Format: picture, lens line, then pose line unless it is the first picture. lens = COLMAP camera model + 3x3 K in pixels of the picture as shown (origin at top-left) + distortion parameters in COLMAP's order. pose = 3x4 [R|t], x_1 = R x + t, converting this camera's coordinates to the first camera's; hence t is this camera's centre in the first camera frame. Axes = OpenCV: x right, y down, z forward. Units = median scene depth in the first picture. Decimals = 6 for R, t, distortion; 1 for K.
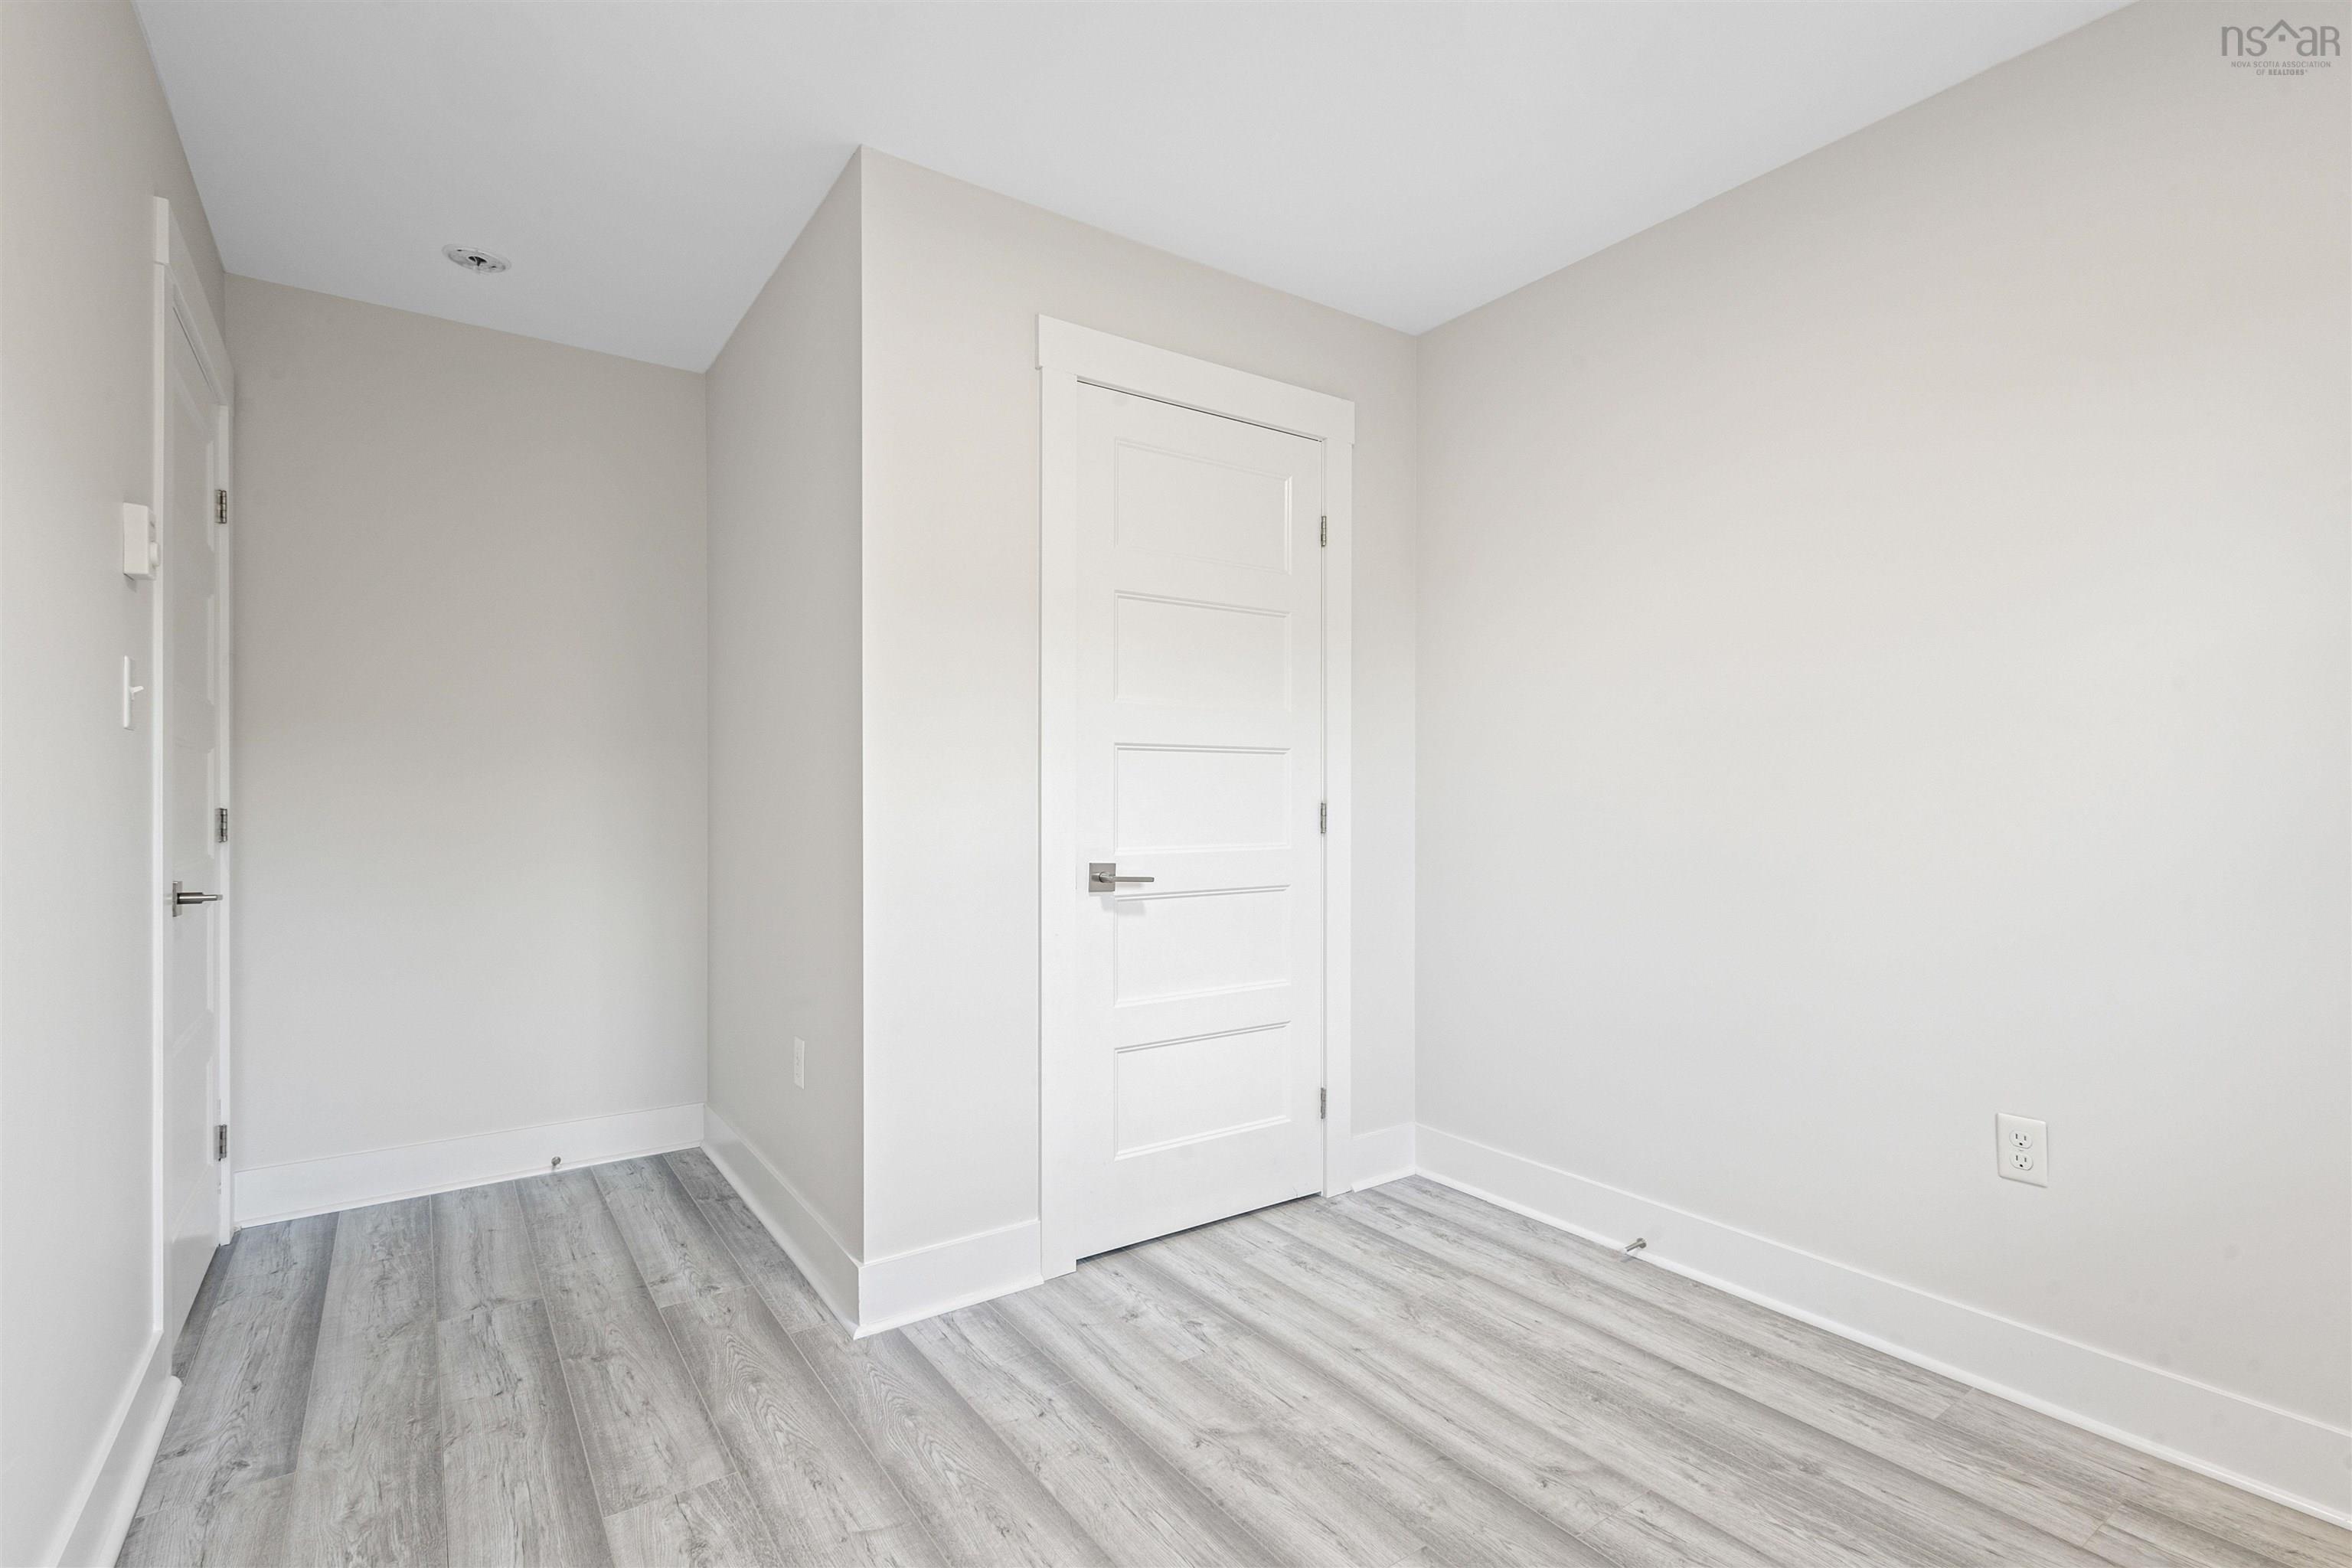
lens RADIAL K [[1084.5, 0, 1184.3], [0, 1084.5, 796.2], [0, 0, 1]] dist [0.015190, -0.005287]
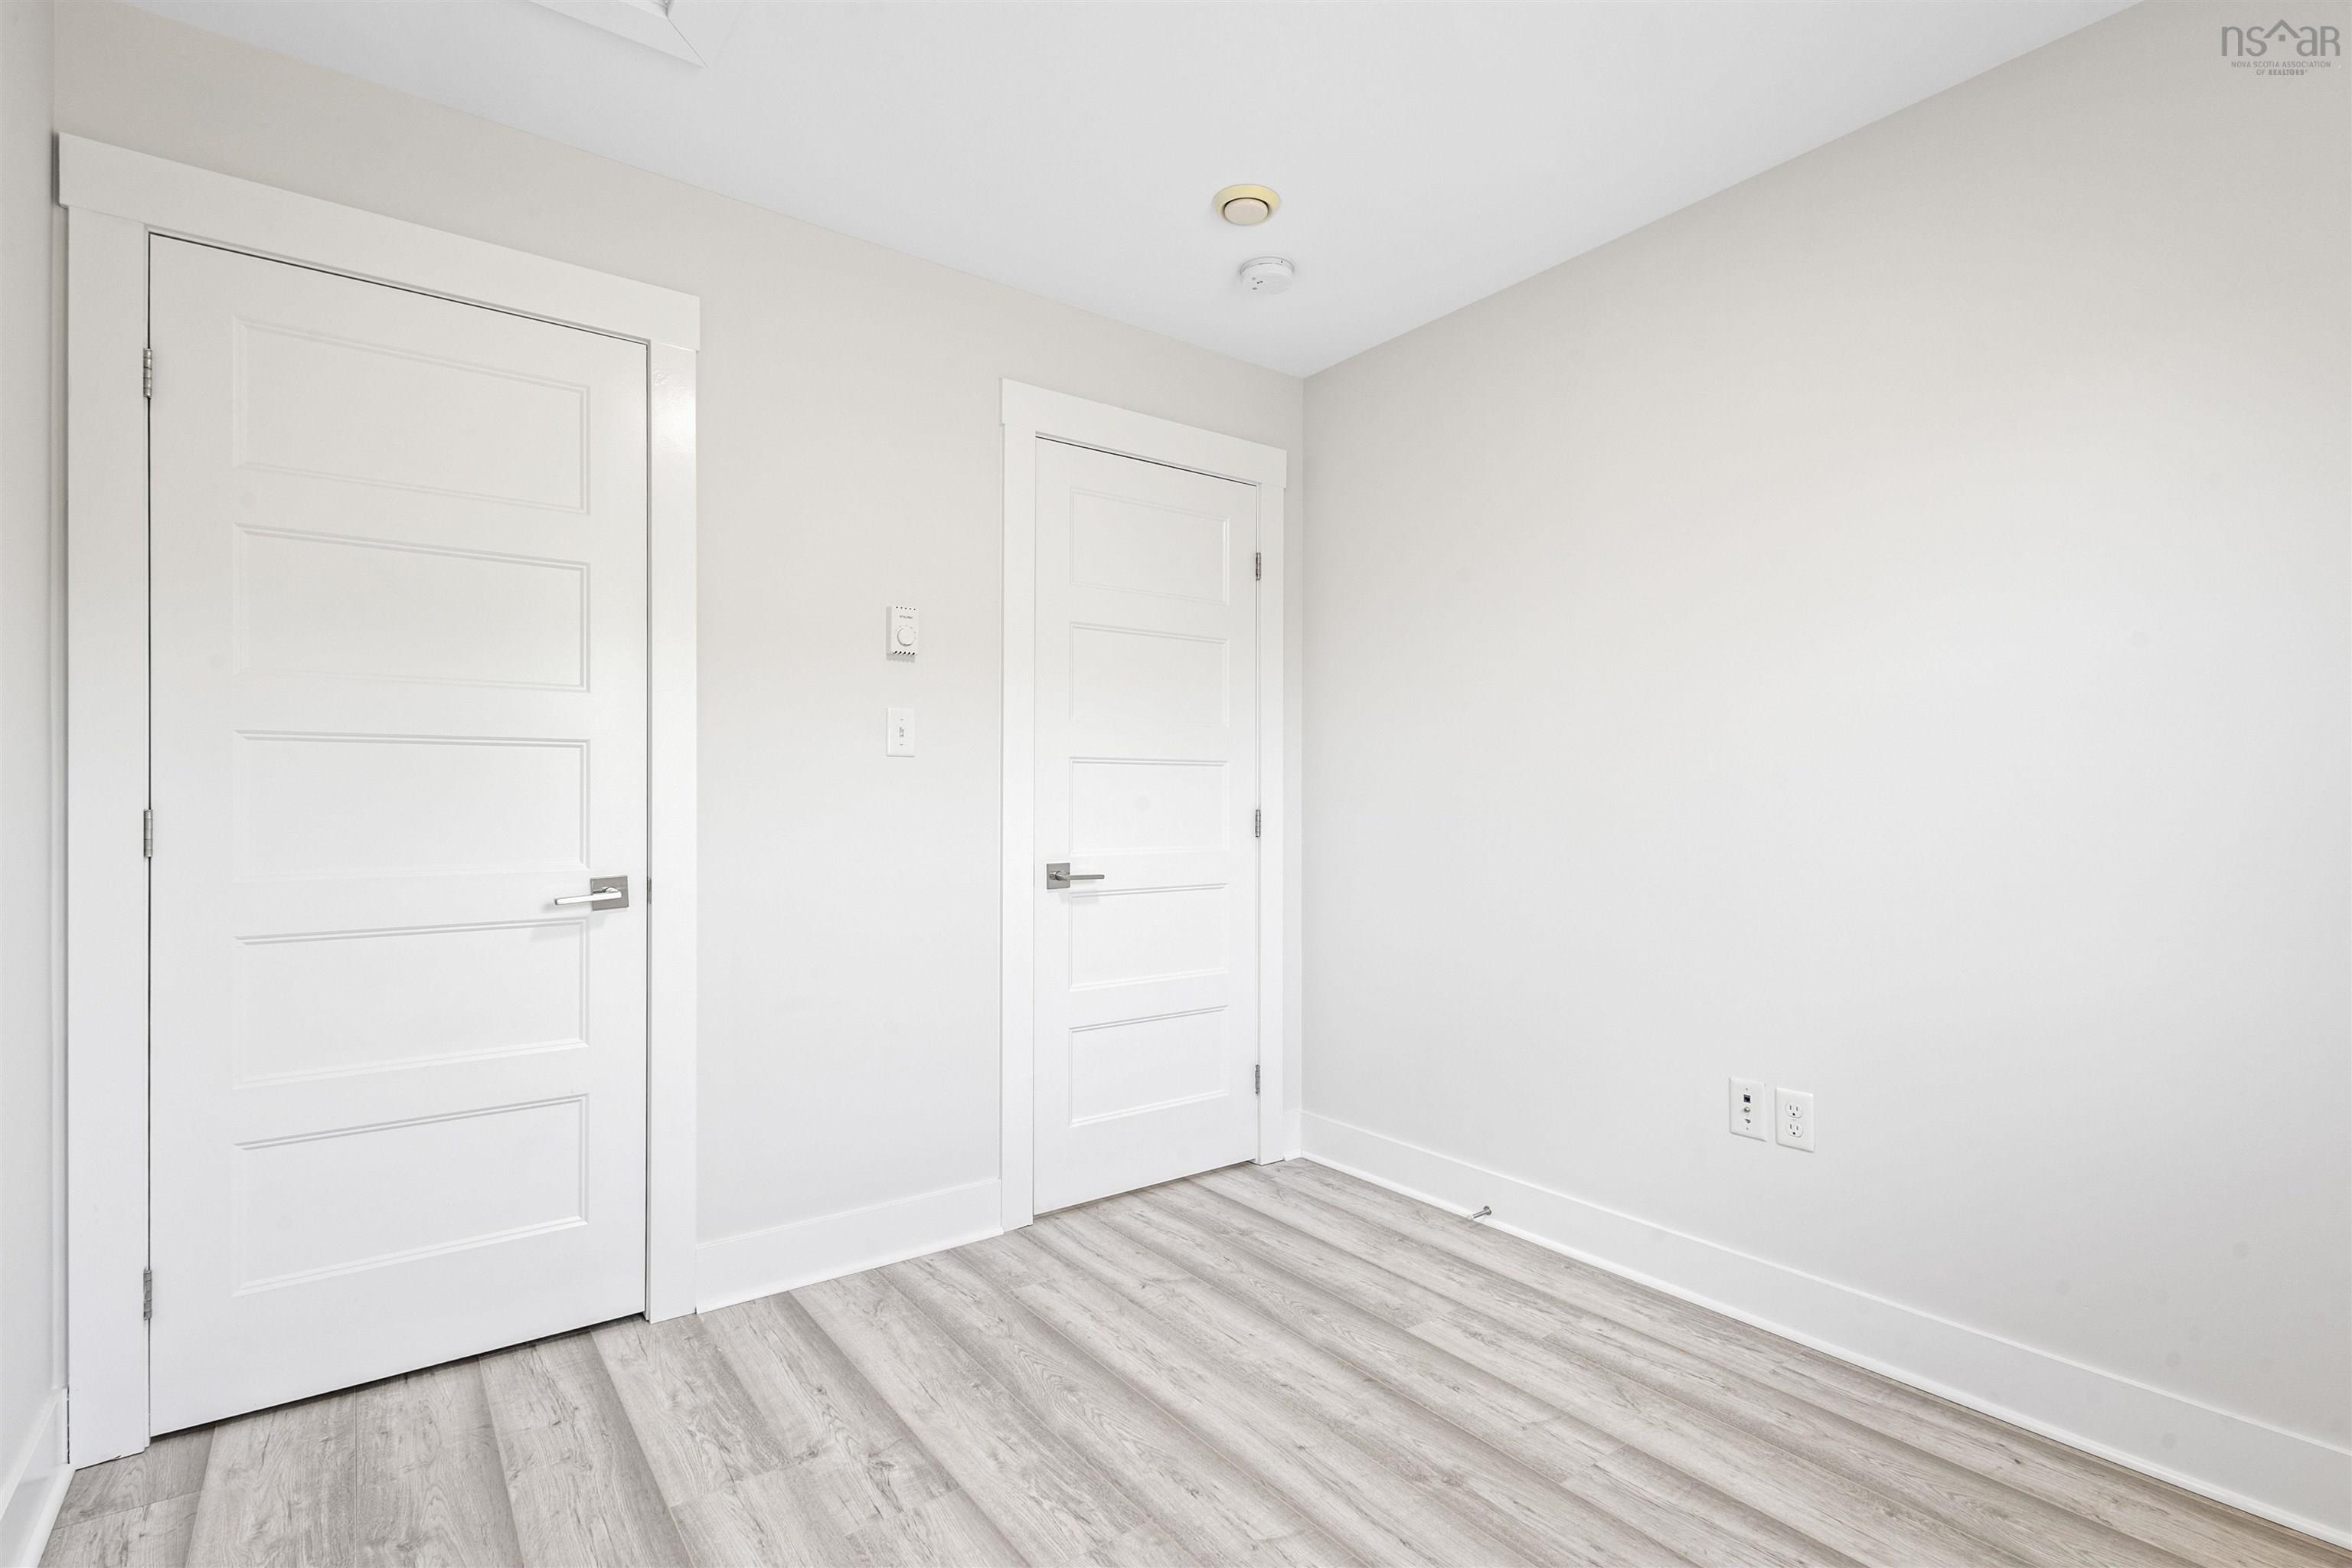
lens RADIAL K [[1084.5, 0, 1189.7], [0, 1084.5, 798.9], [0, 0, 1]] dist [0.015190, -0.005287]
pose [[0.999094, -0.000275, 0.042564, 0.012447], [0.000685, 0.999954, -0.009606, 0.006283], [-0.042559, 0.009627, 0.999048, -0.129212]]
